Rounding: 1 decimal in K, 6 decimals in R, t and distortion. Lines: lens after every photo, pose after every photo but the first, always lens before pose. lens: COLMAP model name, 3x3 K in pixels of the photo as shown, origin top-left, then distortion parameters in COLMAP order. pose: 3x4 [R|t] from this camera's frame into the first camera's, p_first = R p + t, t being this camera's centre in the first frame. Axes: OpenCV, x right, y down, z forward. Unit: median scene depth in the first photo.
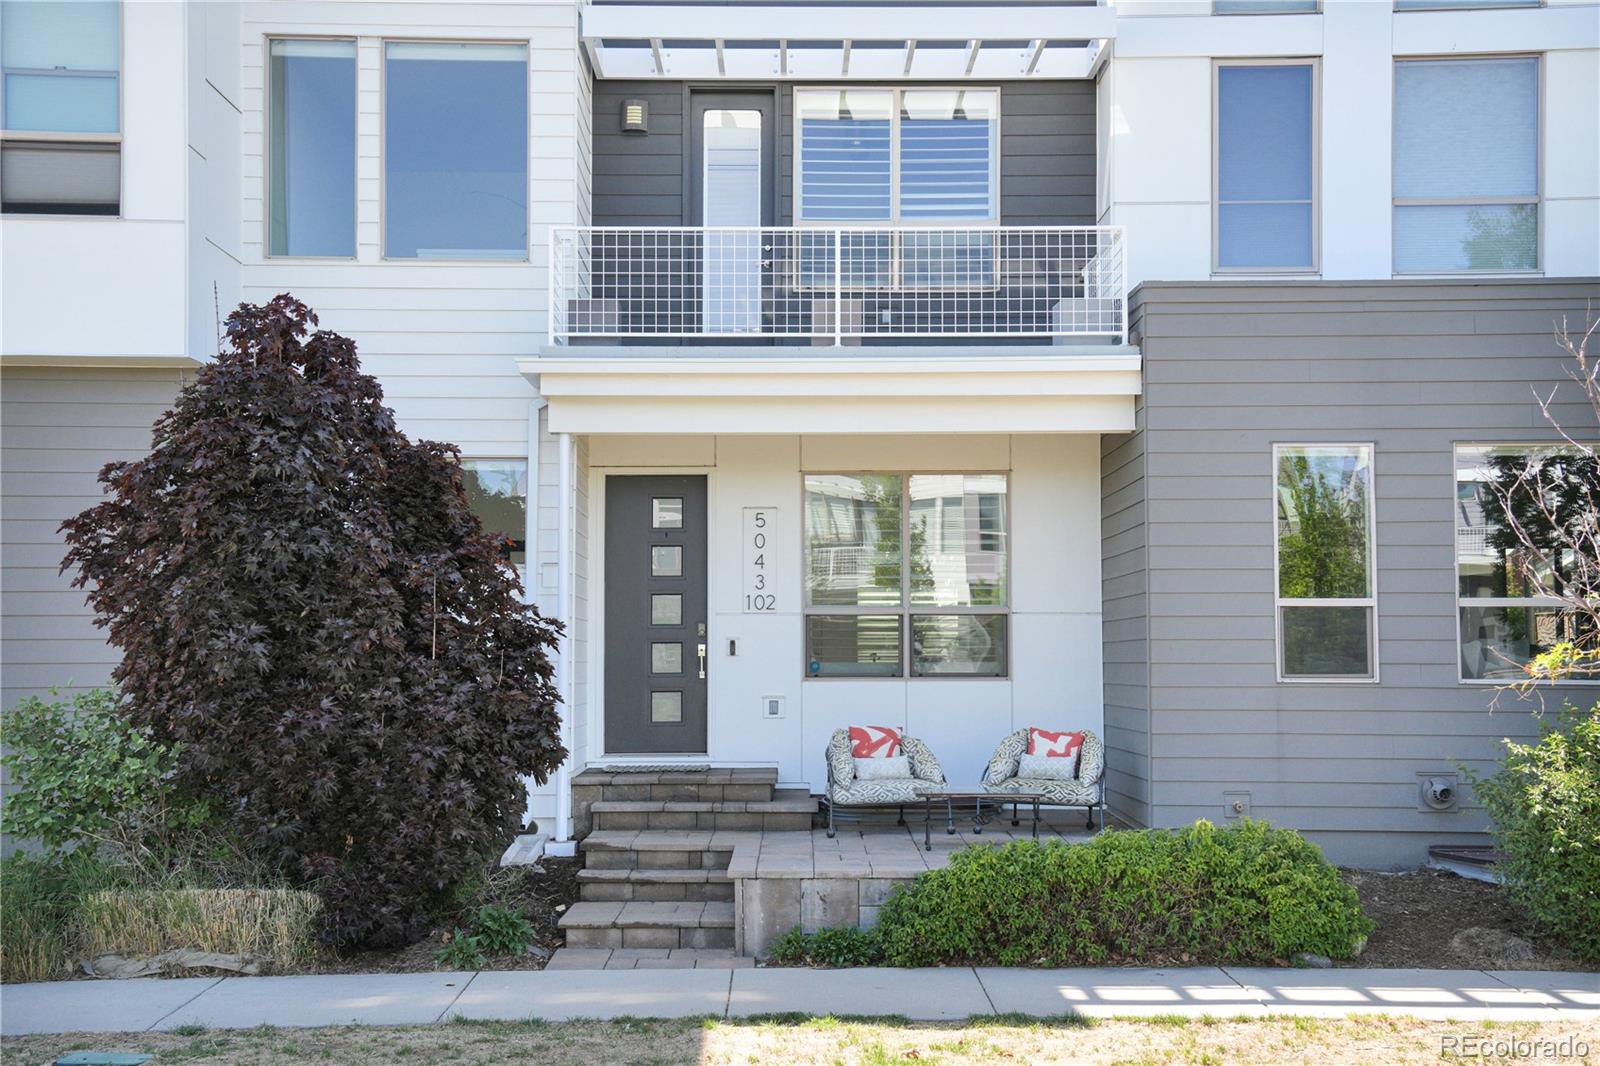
lens RADIAL K [[1951.9, 0, 799.6], [0, 1951.9, 533.9], [0, 0, 1]] dist [0.126286, 0.000000]
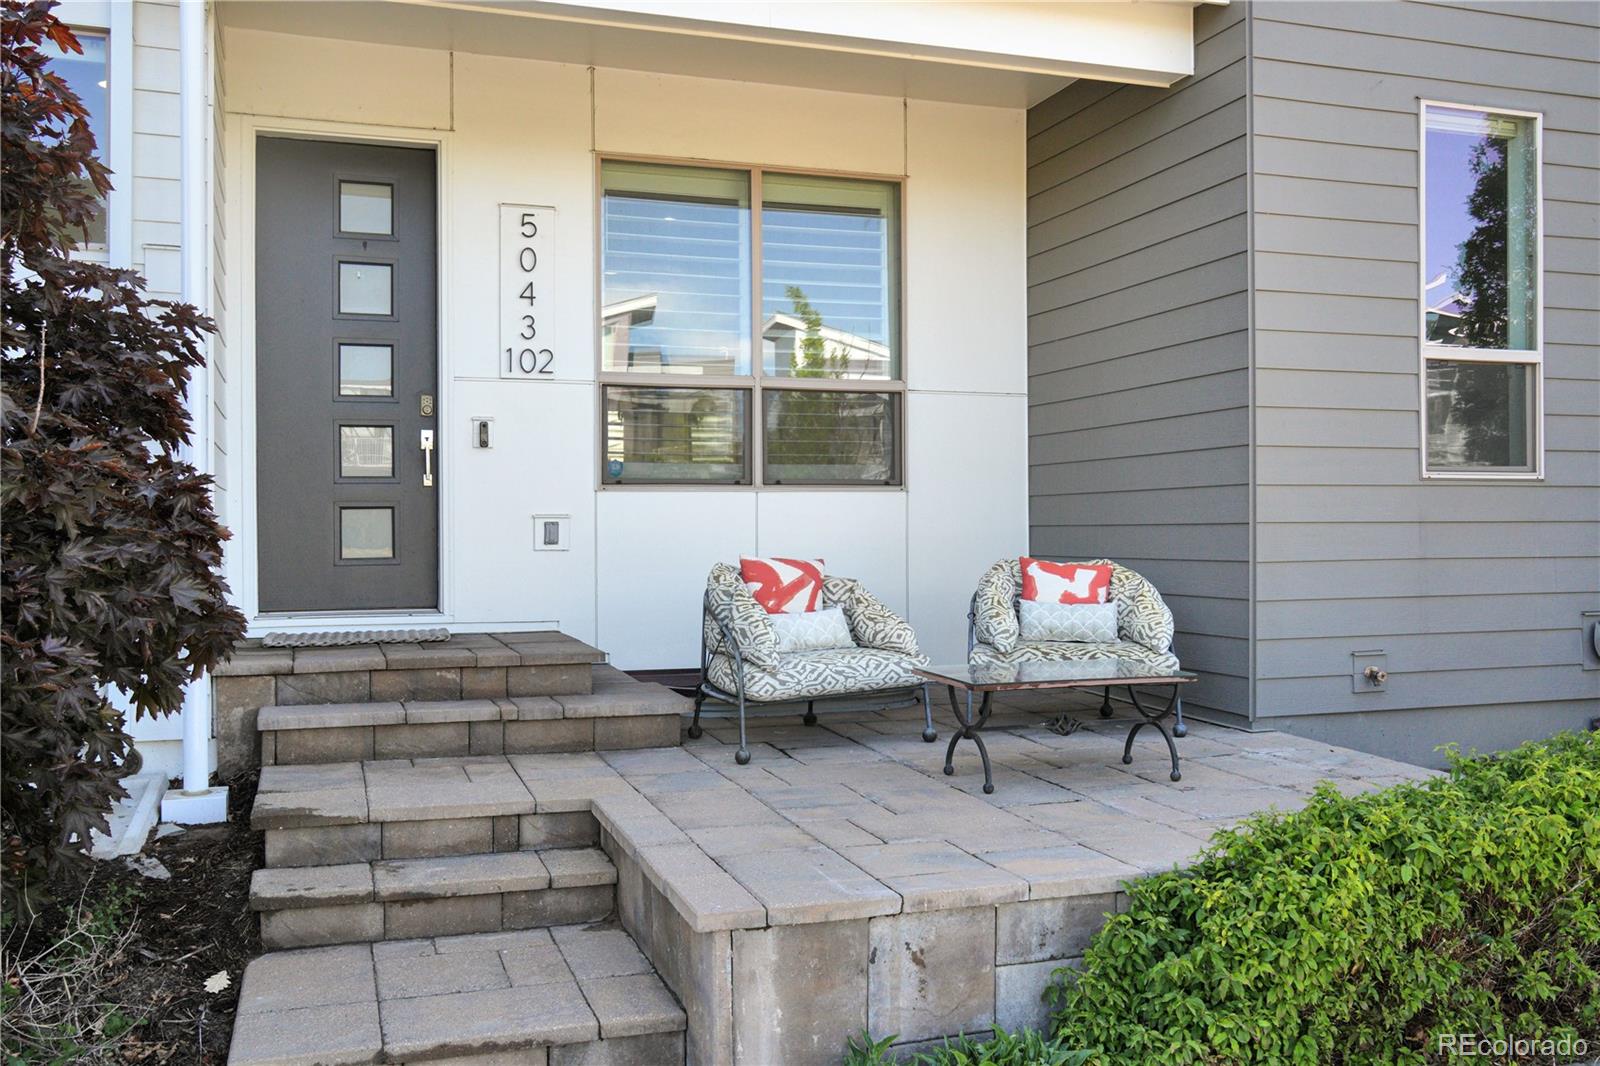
lens RADIAL K [[1425.7, 0, 800.9], [0, 1425.7, 530.1], [0, 0, 1]] dist [-0.041001, 0.047292]
pose [[0.949104, -0.003952, 0.314937, -0.088714], [-0.016407, 0.997943, 0.061968, 0.065482], [-0.314534, -0.063982, 0.947087, 0.614560]]
